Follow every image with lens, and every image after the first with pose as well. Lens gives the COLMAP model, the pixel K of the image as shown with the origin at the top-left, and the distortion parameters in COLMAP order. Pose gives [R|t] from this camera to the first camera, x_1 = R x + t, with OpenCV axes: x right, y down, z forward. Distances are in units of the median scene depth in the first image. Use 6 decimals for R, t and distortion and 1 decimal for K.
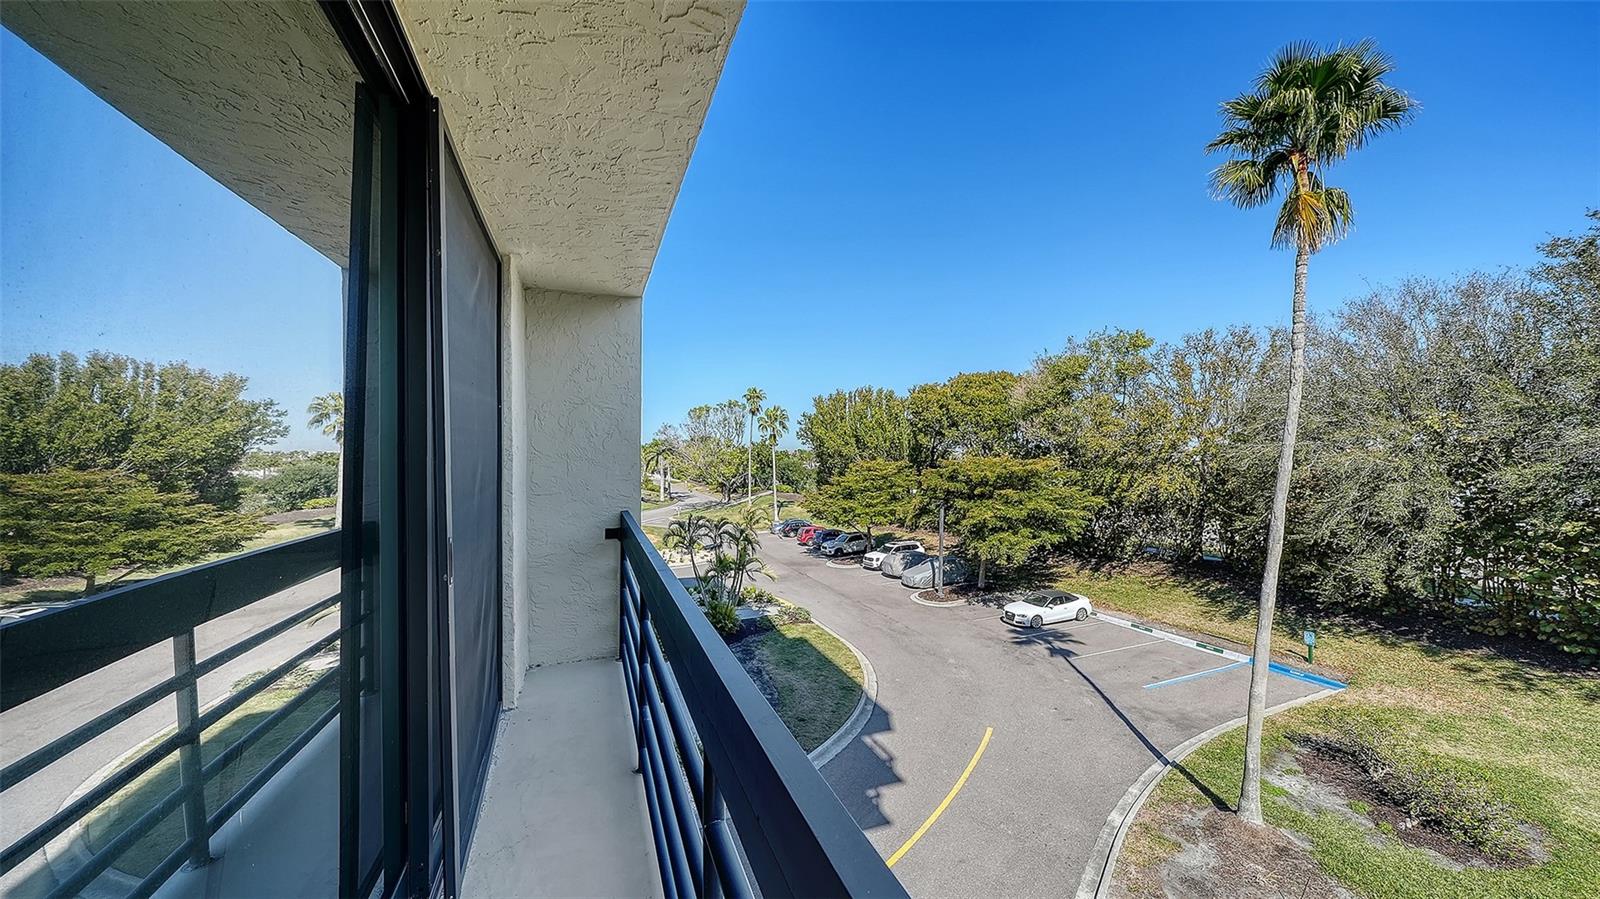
lens RADIAL K [[570.1, 0, 794.2], [0, 570.1, 454.5], [0, 0, 1]] dist [-0.005774, -0.000219]
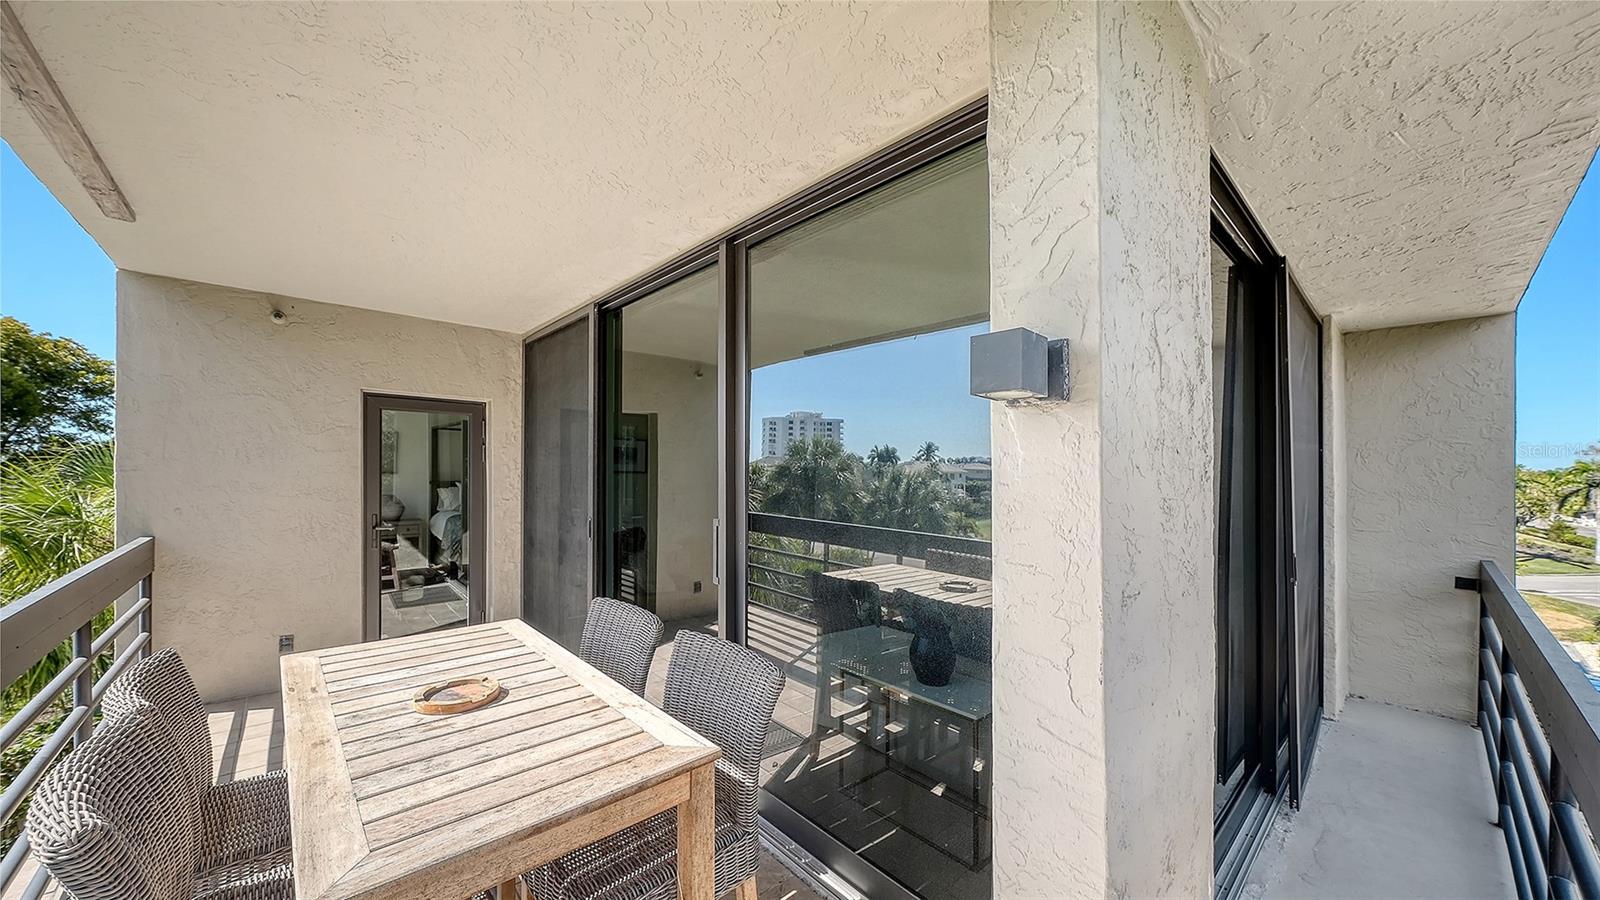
lens RADIAL K [[570.1, 0, 794.2], [0, 570.1, 455.0], [0, 0, 1]] dist [-0.005774, -0.000219]
pose [[0.370704, -0.011855, -0.928675, 0.155744], [-0.022937, 0.999497, -0.021915, -0.025752], [0.928468, 0.029425, 0.370246, -0.422066]]
